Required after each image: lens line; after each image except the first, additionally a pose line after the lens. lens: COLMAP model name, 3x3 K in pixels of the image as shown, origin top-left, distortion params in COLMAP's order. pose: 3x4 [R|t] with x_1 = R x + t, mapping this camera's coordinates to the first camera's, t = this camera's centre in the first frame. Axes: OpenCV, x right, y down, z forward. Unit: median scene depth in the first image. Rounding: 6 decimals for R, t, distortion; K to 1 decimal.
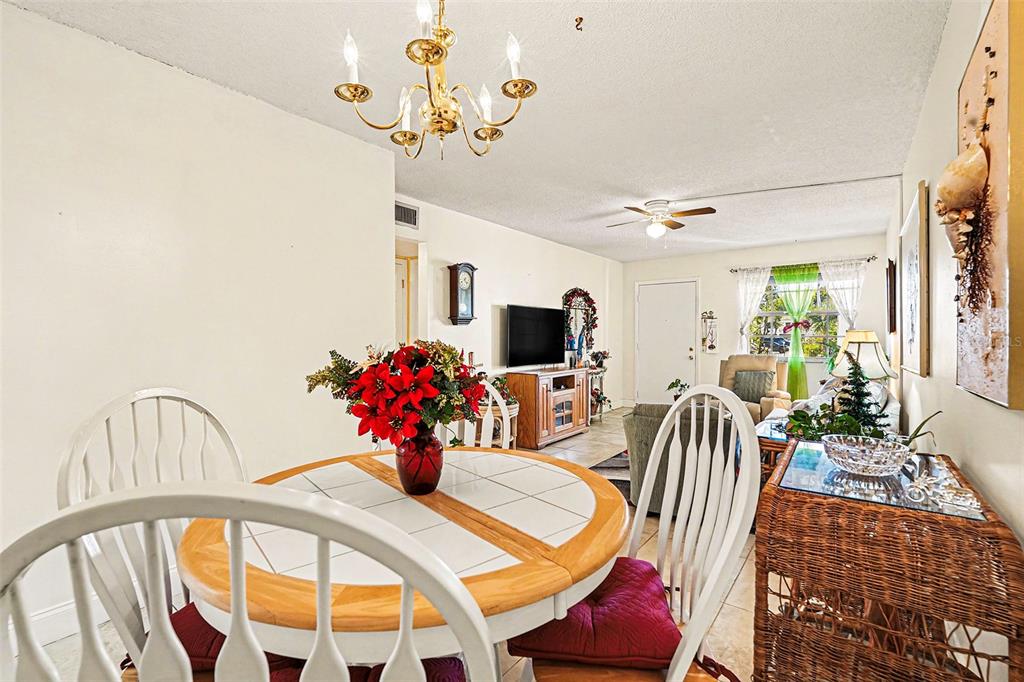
lens RADIAL K [[464.9, 0, 519.3], [0, 464.9, 368.1], [0, 0, 1]] dist [-0.001316, 0.000017]
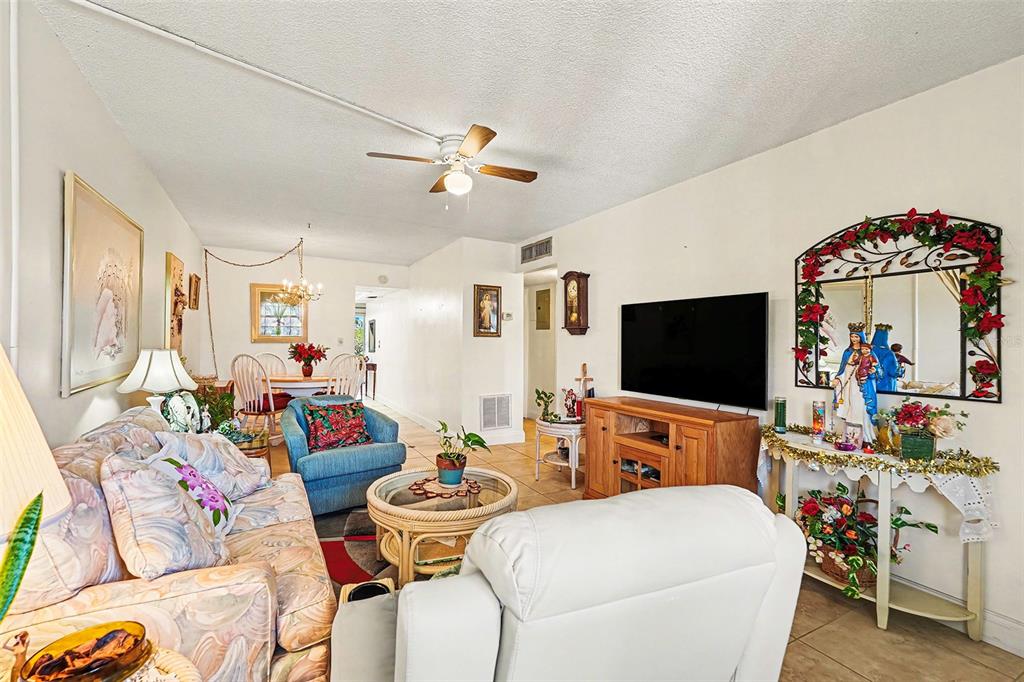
lens RADIAL K [[455.6, 0, 512.0], [0, 455.6, 341.0], [0, 0, 1]] dist [-0.001682, 0.000179]
pose [[-0.432424, -0.005657, -0.901653, 0.562237], [-0.075047, 0.996736, 0.029738, -0.069152], [0.898542, 0.080526, -0.431437, 0.917513]]
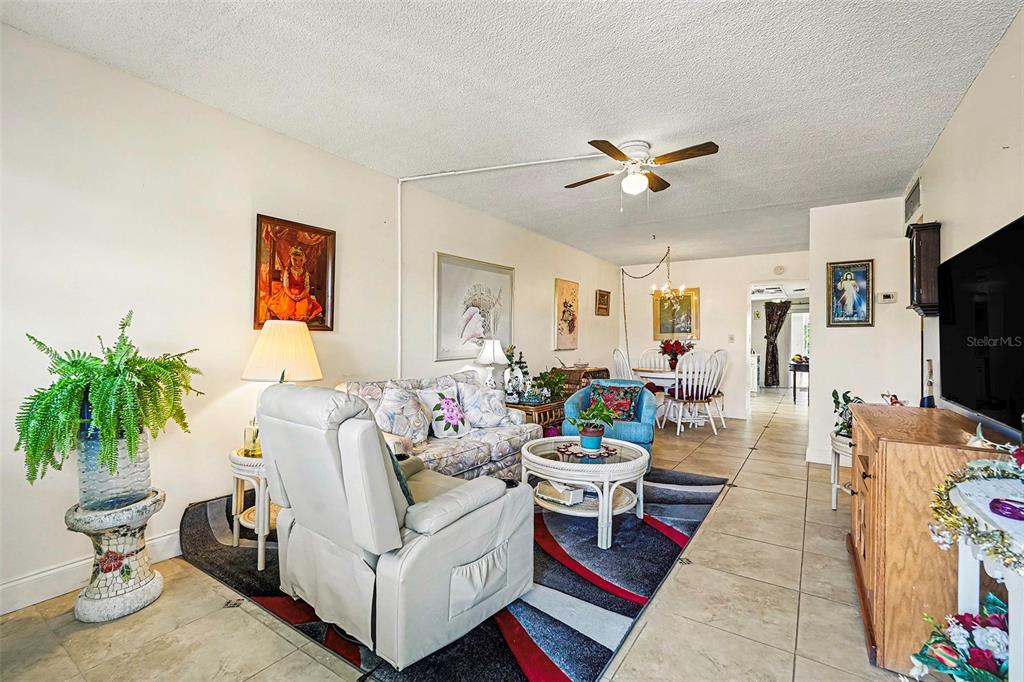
lens RADIAL K [[455.6, 0, 512.0], [0, 455.6, 341.0], [0, 0, 1]] dist [-0.001682, 0.000179]
pose [[-0.998850, 0.000726, -0.047941, 0.341222], [-0.002532, 0.997692, 0.067860, -0.071399], [0.047879, 0.067904, -0.996542, 1.151418]]
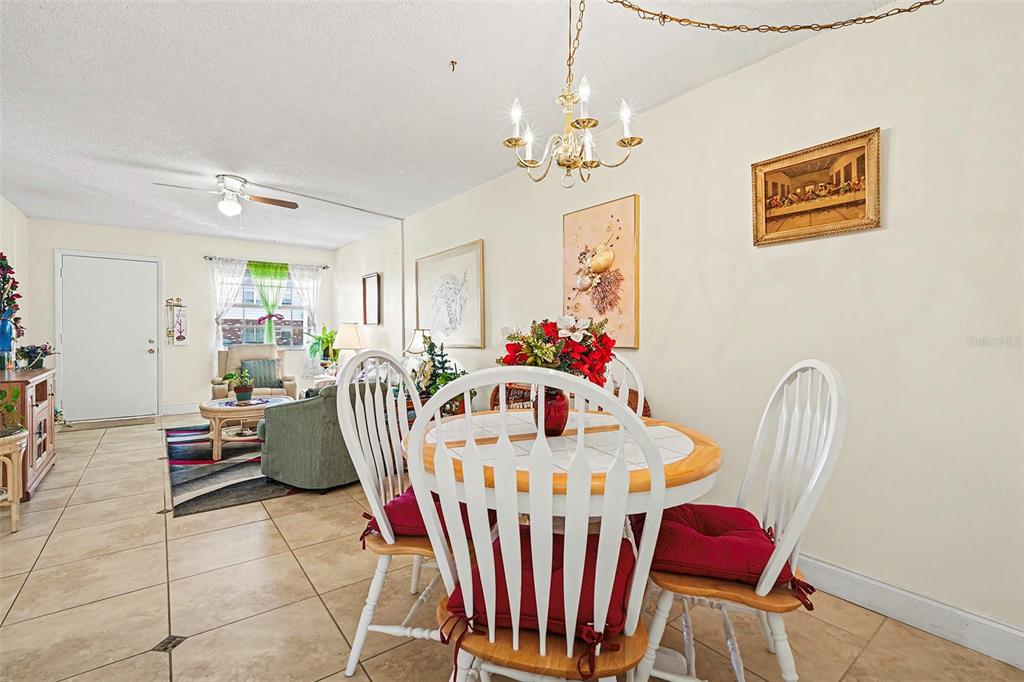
lens RADIAL K [[455.6, 0, 512.0], [0, 455.6, 341.0], [0, 0, 1]] dist [-0.001682, 0.000179]
pose [[0.261703, -0.015476, 0.965024, -0.291658], [0.061419, 0.998112, -0.000649, -0.000047], [-0.963192, 0.059441, 0.262160, 0.166472]]
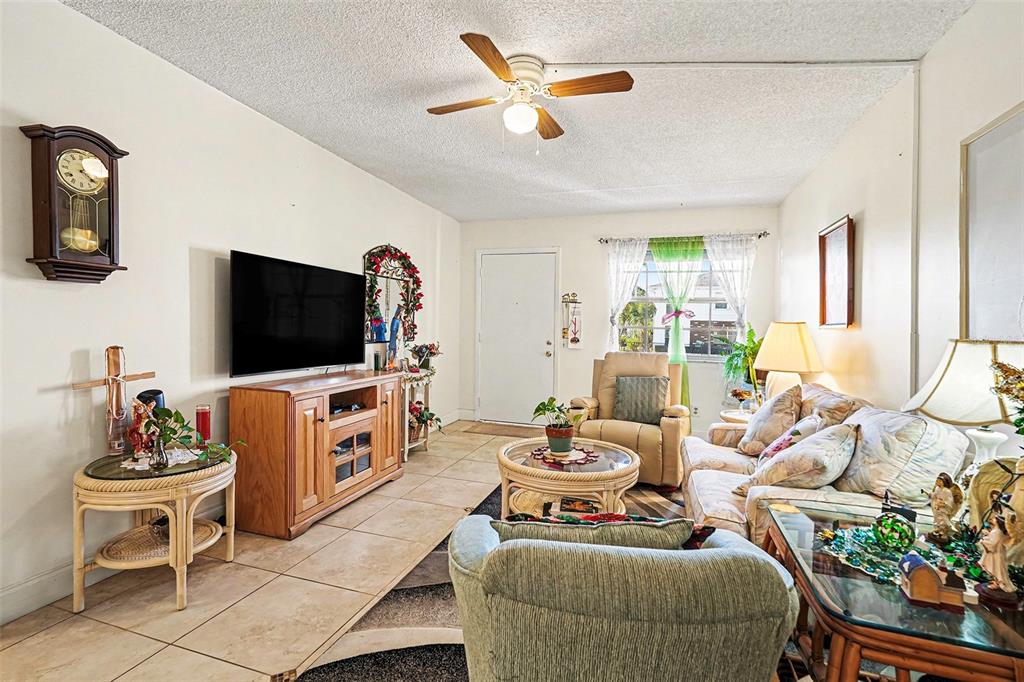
lens RADIAL K [[457.5, 0, 510.0], [0, 457.5, 330.6], [0, 0, 1]] dist [-0.001585, 0.000144]
pose [[0.947408, 0.022247, 0.319255, 0.082942], [-0.003489, 0.998240, -0.059206, -0.018627], [-0.320011, 0.054978, 0.945817, 0.358716]]
